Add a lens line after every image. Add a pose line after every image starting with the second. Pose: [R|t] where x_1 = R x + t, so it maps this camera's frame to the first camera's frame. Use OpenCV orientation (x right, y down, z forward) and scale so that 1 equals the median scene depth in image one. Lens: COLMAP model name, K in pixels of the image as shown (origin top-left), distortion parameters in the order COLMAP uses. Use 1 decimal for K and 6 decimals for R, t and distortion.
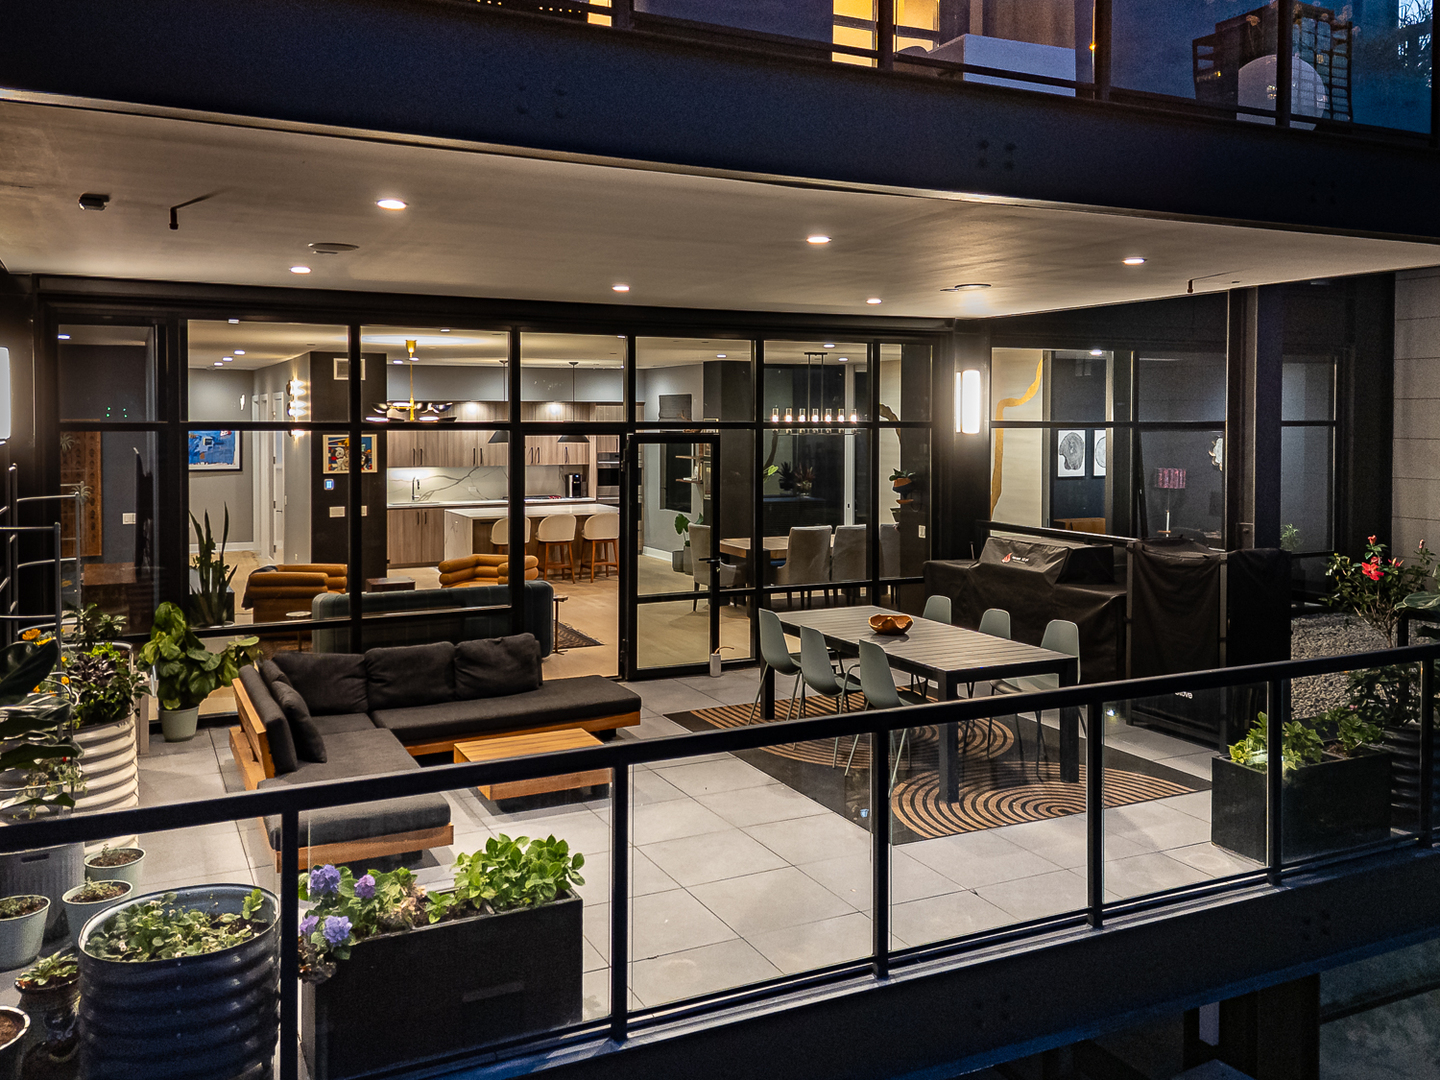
lens RADIAL K [[1019.2, 0, 720.0], [0, 1019.2, 540.0], [0, 0, 1]] dist [0.055450, -0.002009]
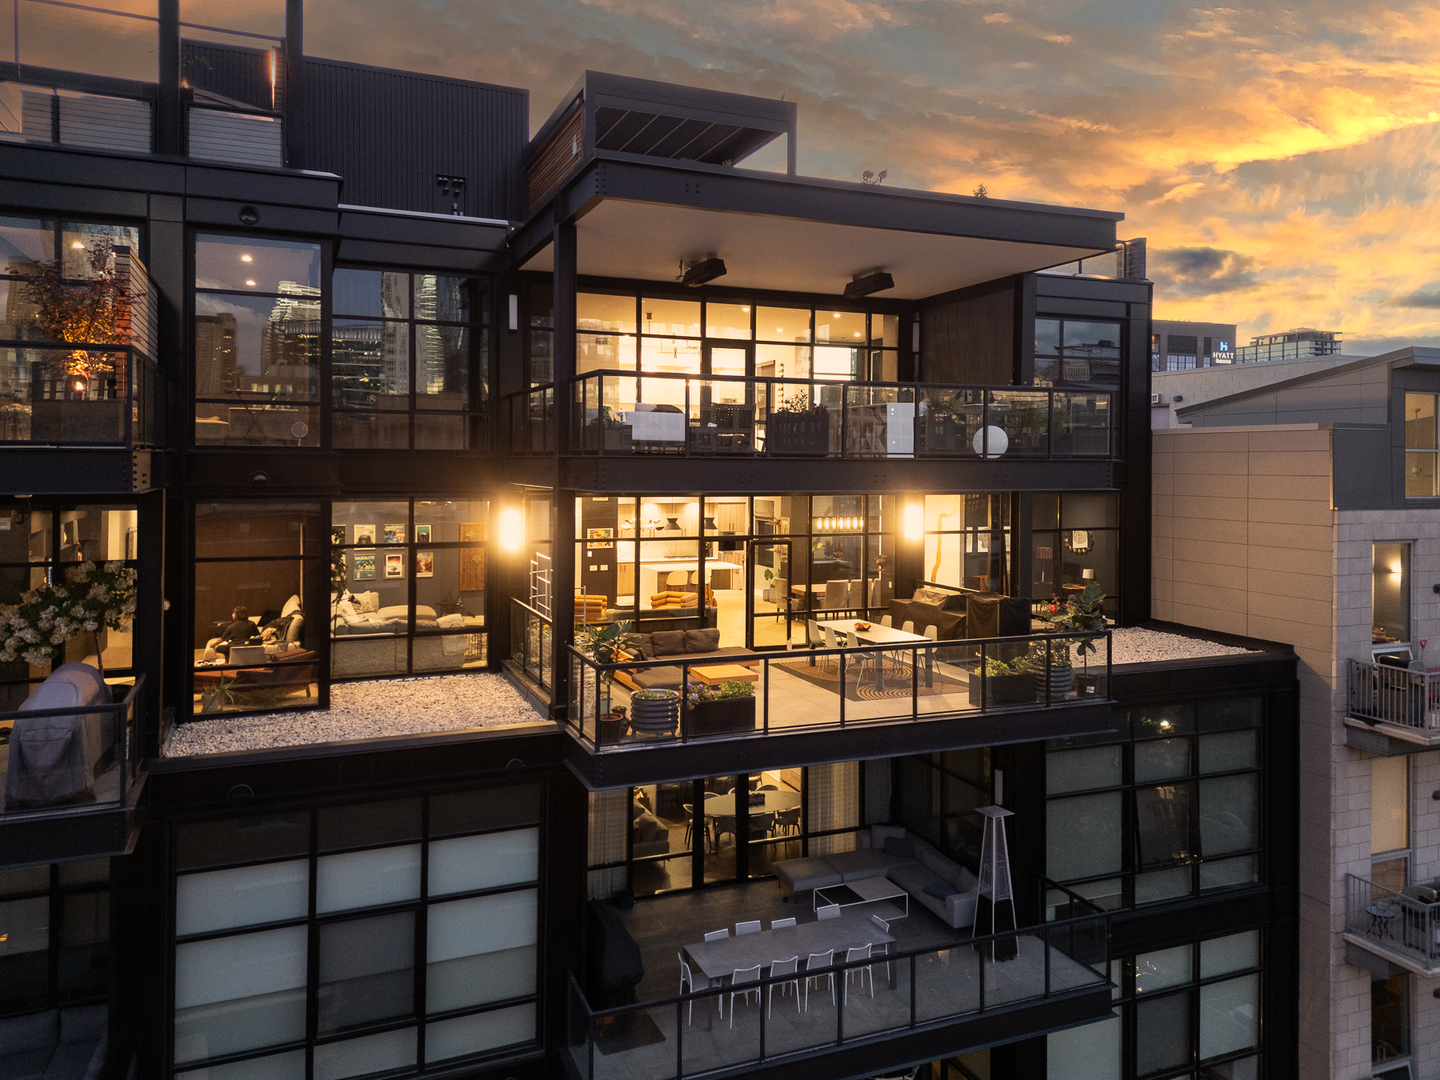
lens RADIAL K [[1019.2, 0, 720.0], [0, 1019.2, 540.0], [0, 0, 1]] dist [0.055450, -0.002009]
pose [[0.998112, 0.011199, -0.060399, -0.023335], [-0.012513, 0.999692, -0.021421, -0.056781], [0.060140, 0.022137, 0.997944, -1.226239]]
